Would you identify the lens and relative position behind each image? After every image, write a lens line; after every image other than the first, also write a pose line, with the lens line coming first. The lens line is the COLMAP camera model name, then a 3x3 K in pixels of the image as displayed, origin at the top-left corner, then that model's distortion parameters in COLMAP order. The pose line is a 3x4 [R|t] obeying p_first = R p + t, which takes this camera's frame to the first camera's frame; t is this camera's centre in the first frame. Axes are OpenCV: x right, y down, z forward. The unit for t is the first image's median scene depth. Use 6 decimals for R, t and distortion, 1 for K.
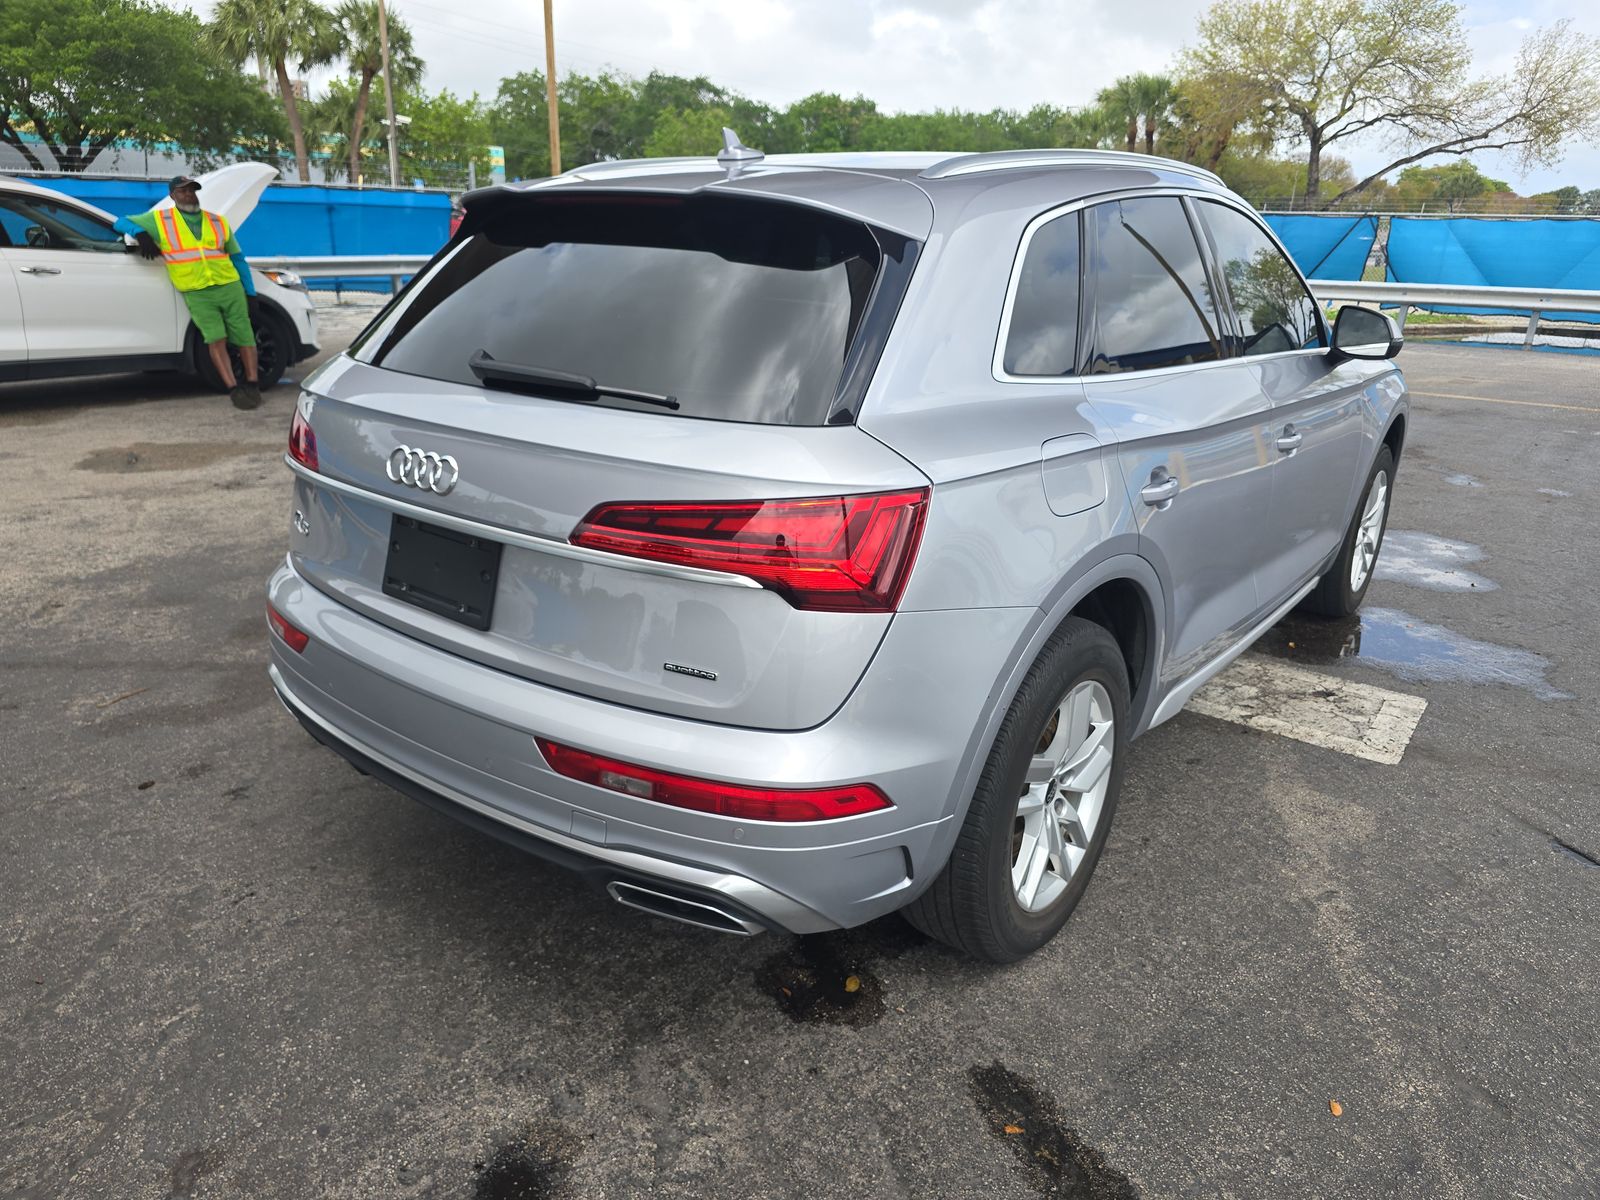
lens RADIAL K [[1112.8, 0, 800.3], [0, 1112.8, 600.9], [0, 0, 1]] dist [0.030032, -0.032197]
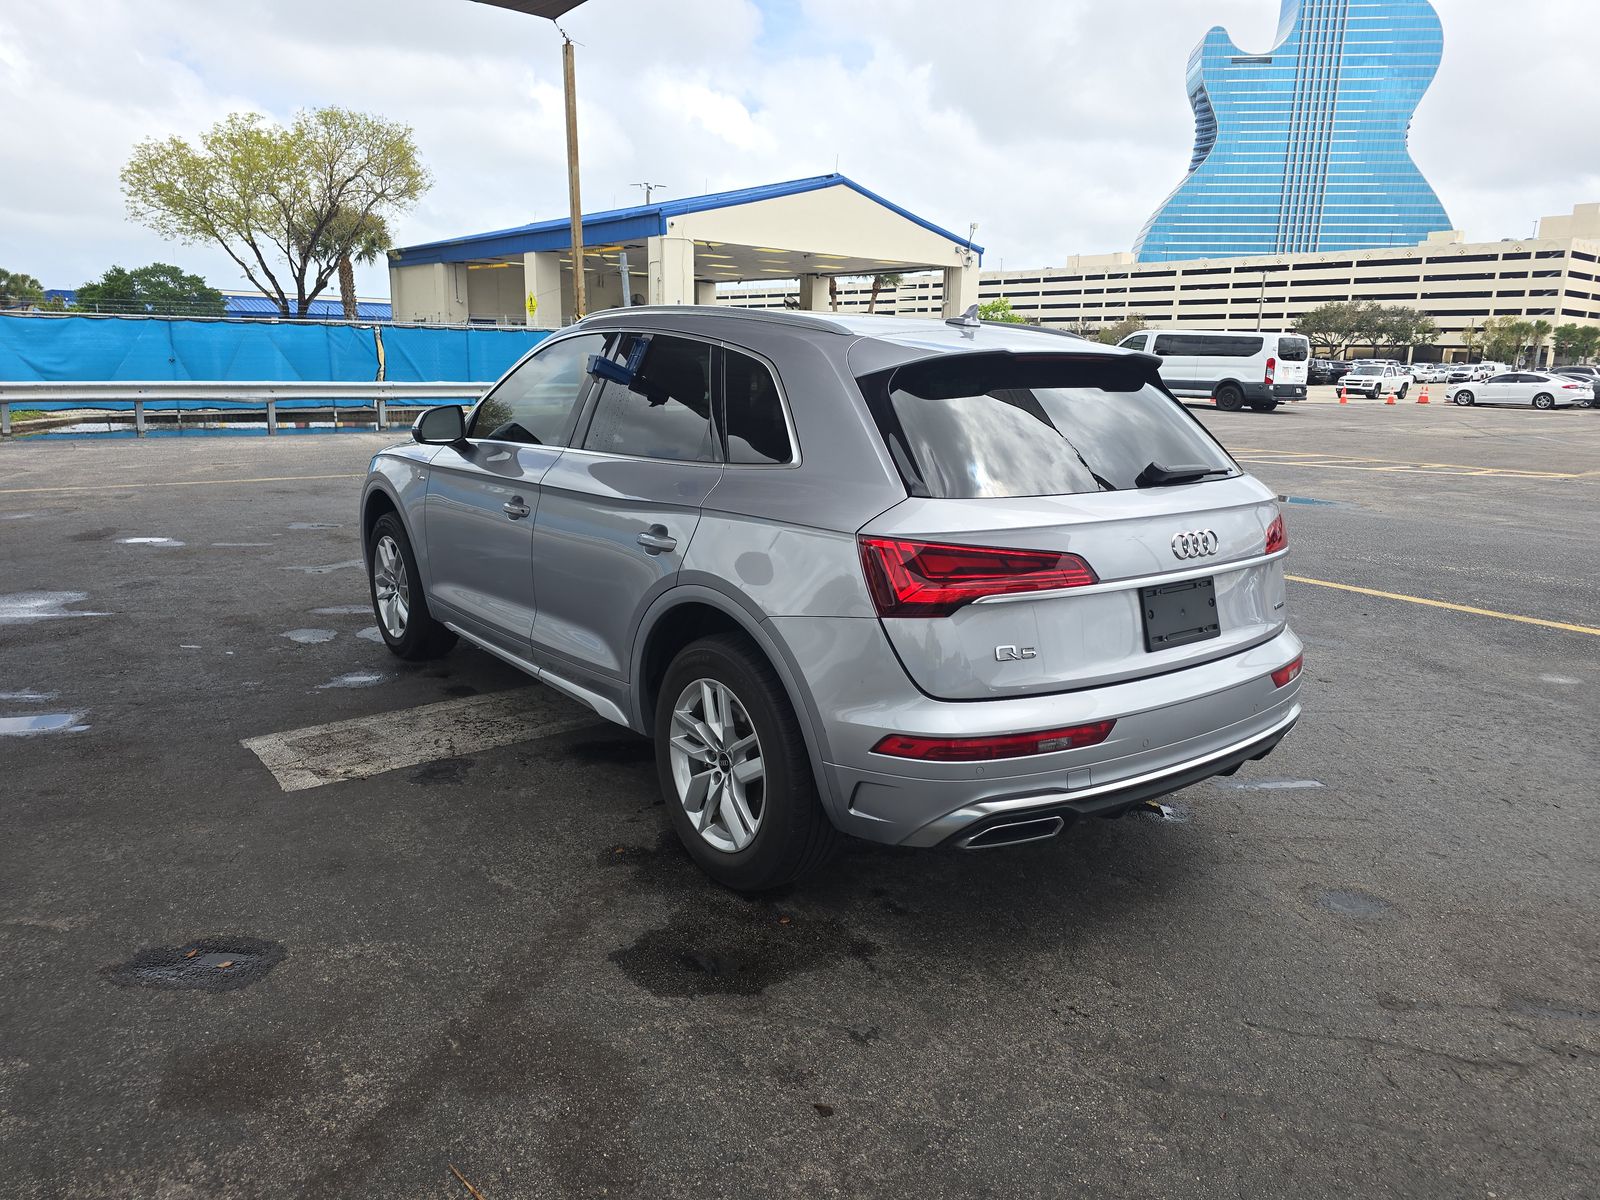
lens RADIAL K [[1112.8, 0, 801.0], [0, 1112.8, 603.0], [0, 0, 1]] dist [0.030032, -0.032197]
pose [[0.210075, -0.226160, 0.951168, -0.183518], [0.289777, 0.943566, 0.160352, -0.042255], [-0.933755, 0.241941, 0.263756, 0.110349]]
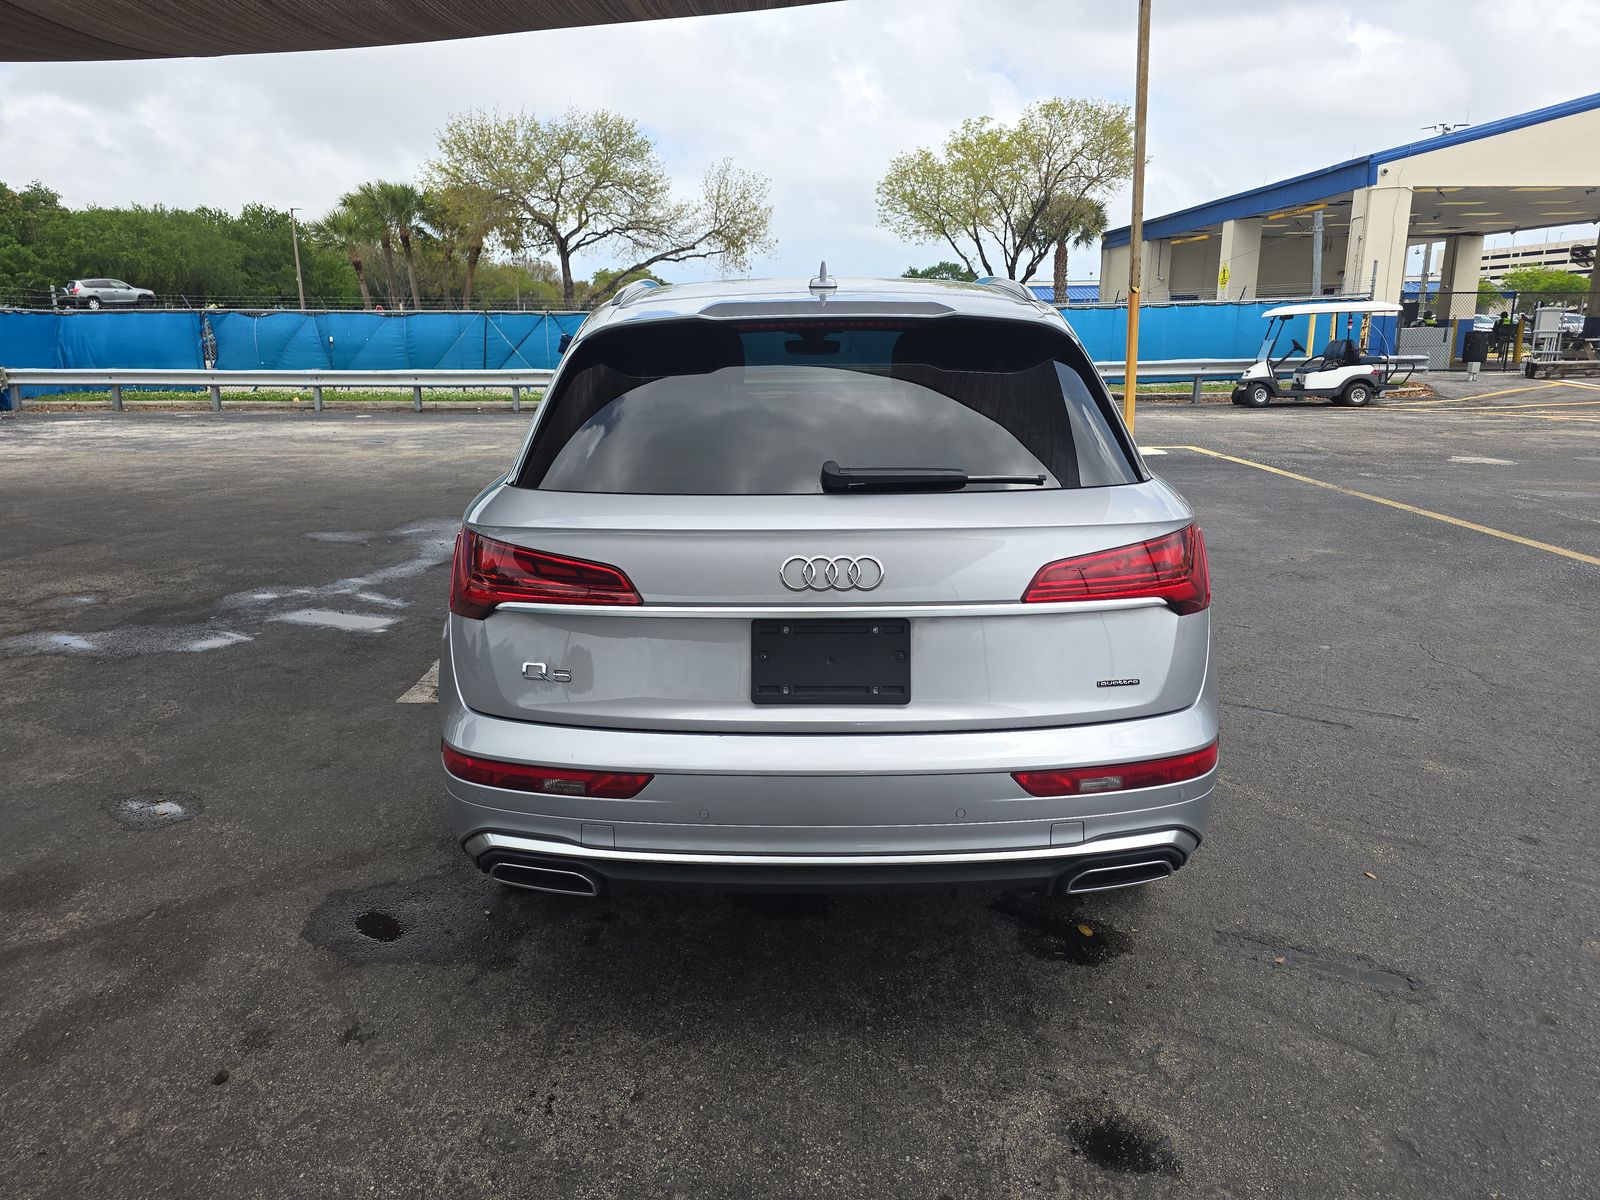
lens RADIAL K [[1112.8, 0, 791.2], [0, 1112.8, 598.8], [0, 0, 1]] dist [0.030032, -0.032197]
pose [[0.780777, -0.173952, 0.600106, -0.101745], [0.222365, 0.974940, -0.006706, -0.009304], [-0.583901, 0.138679, 0.799892, 0.016542]]
